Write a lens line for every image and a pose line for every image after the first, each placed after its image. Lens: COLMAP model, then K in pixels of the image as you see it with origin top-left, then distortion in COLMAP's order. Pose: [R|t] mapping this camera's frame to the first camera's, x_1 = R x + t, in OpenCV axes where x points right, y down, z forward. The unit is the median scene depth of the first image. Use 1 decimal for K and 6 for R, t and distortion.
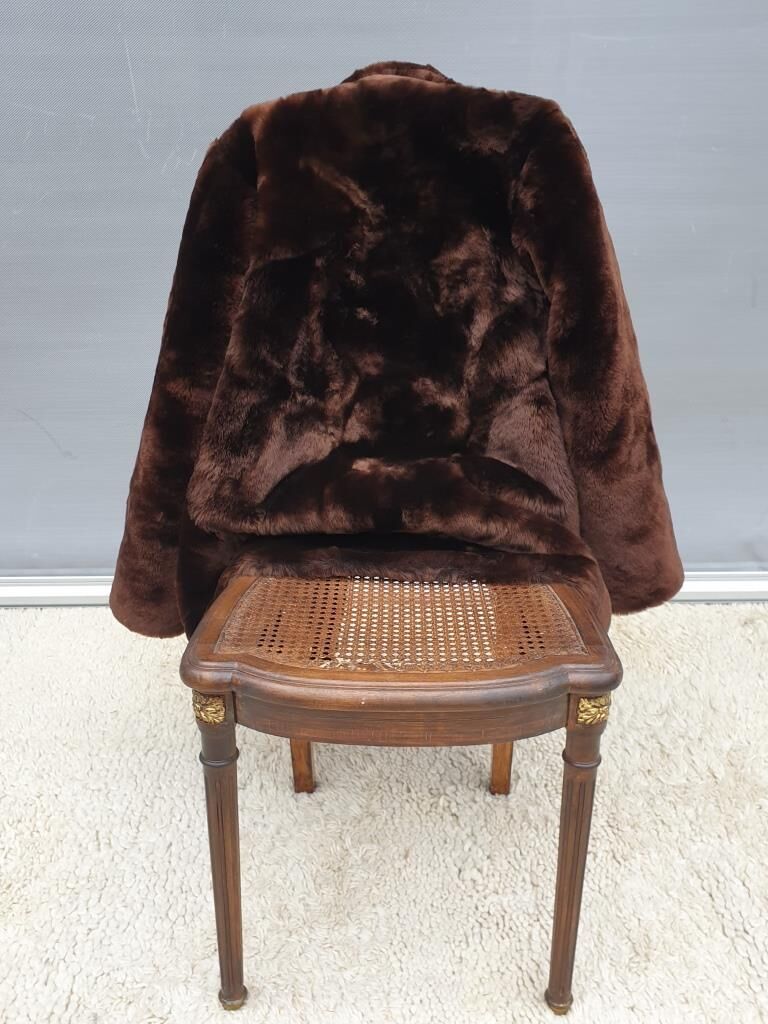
lens RADIAL K [[766.7, 0, 384.0], [0, 766.7, 512.0], [0, 0, 1]] dist [0.007273, -0.005684]
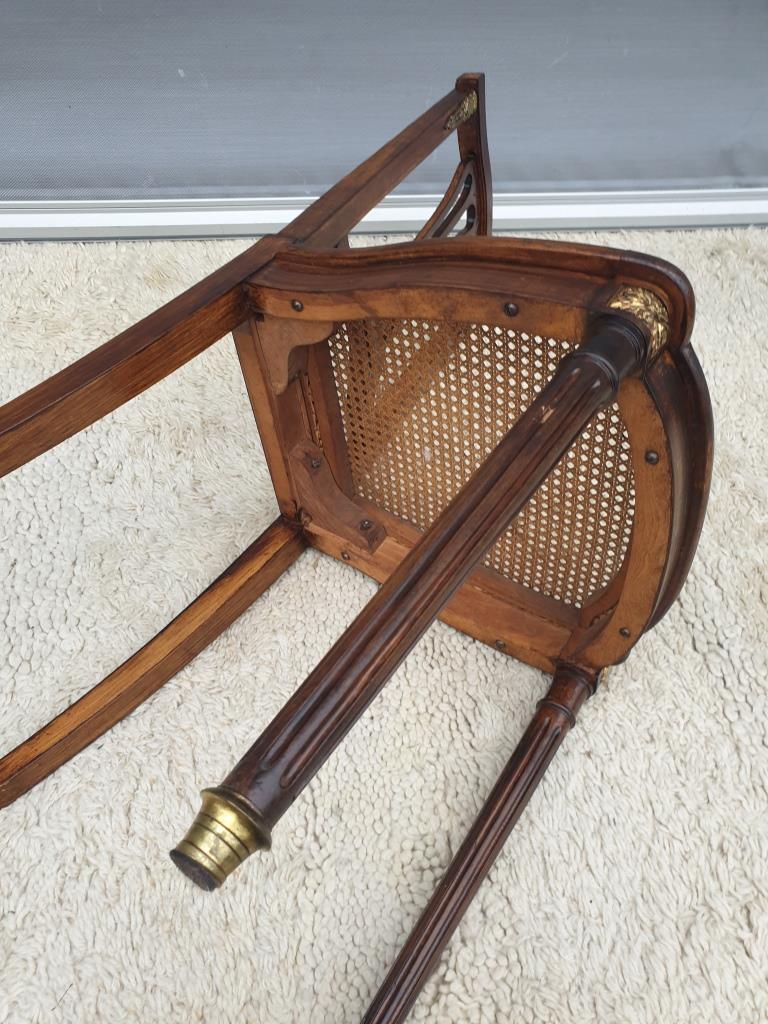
lens RADIAL K [[766.7, 0, 384.0], [0, 766.7, 512.0], [0, 0, 1]] dist [0.007273, -0.005684]
pose [[0.994978, -0.045034, 0.089391, 0.039236], [0.000142, 0.893702, 0.448661, 0.042186], [-0.100094, -0.446395, 0.889220, 0.361967]]
